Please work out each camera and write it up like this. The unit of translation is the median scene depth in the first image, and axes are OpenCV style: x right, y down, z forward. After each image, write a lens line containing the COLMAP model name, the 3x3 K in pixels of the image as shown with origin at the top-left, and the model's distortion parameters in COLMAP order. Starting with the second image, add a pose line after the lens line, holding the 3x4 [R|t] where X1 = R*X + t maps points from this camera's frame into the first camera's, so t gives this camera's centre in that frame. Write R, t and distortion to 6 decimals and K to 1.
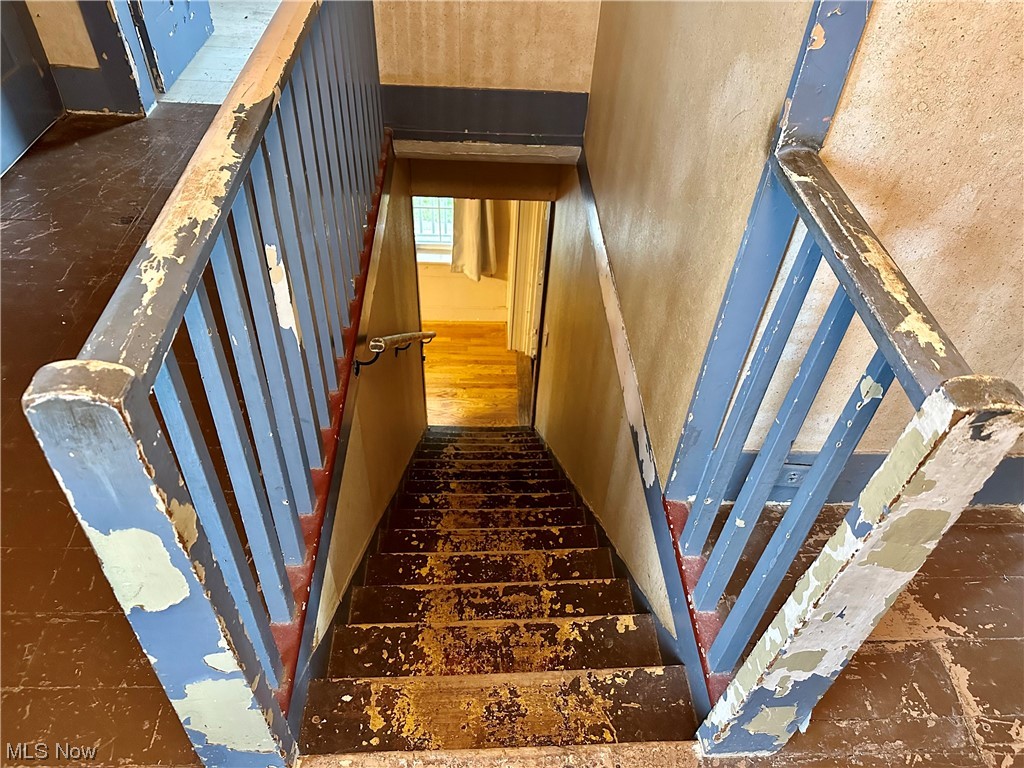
lens RADIAL K [[718.0, 0, 518.8], [0, 718.0, 379.9], [0, 0, 1]] dist [-0.005092, -0.009064]
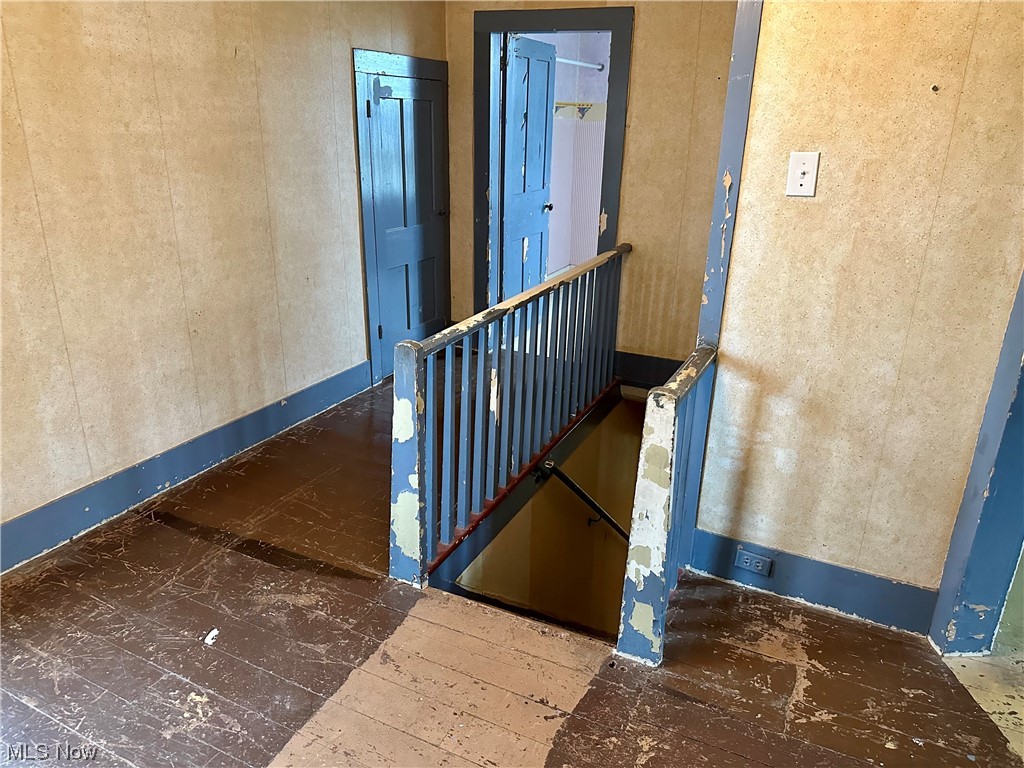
lens RADIAL K [[714.7, 0, 512.0], [0, 714.7, 384.0], [0, 0, 1]] dist [0.005511, 0.002094]
pose [[0.880146, 0.129383, -0.456732, 0.717964], [-0.307613, 0.888246, -0.341165, 0.586129], [0.361549, 0.440772, 0.821585, -0.803683]]
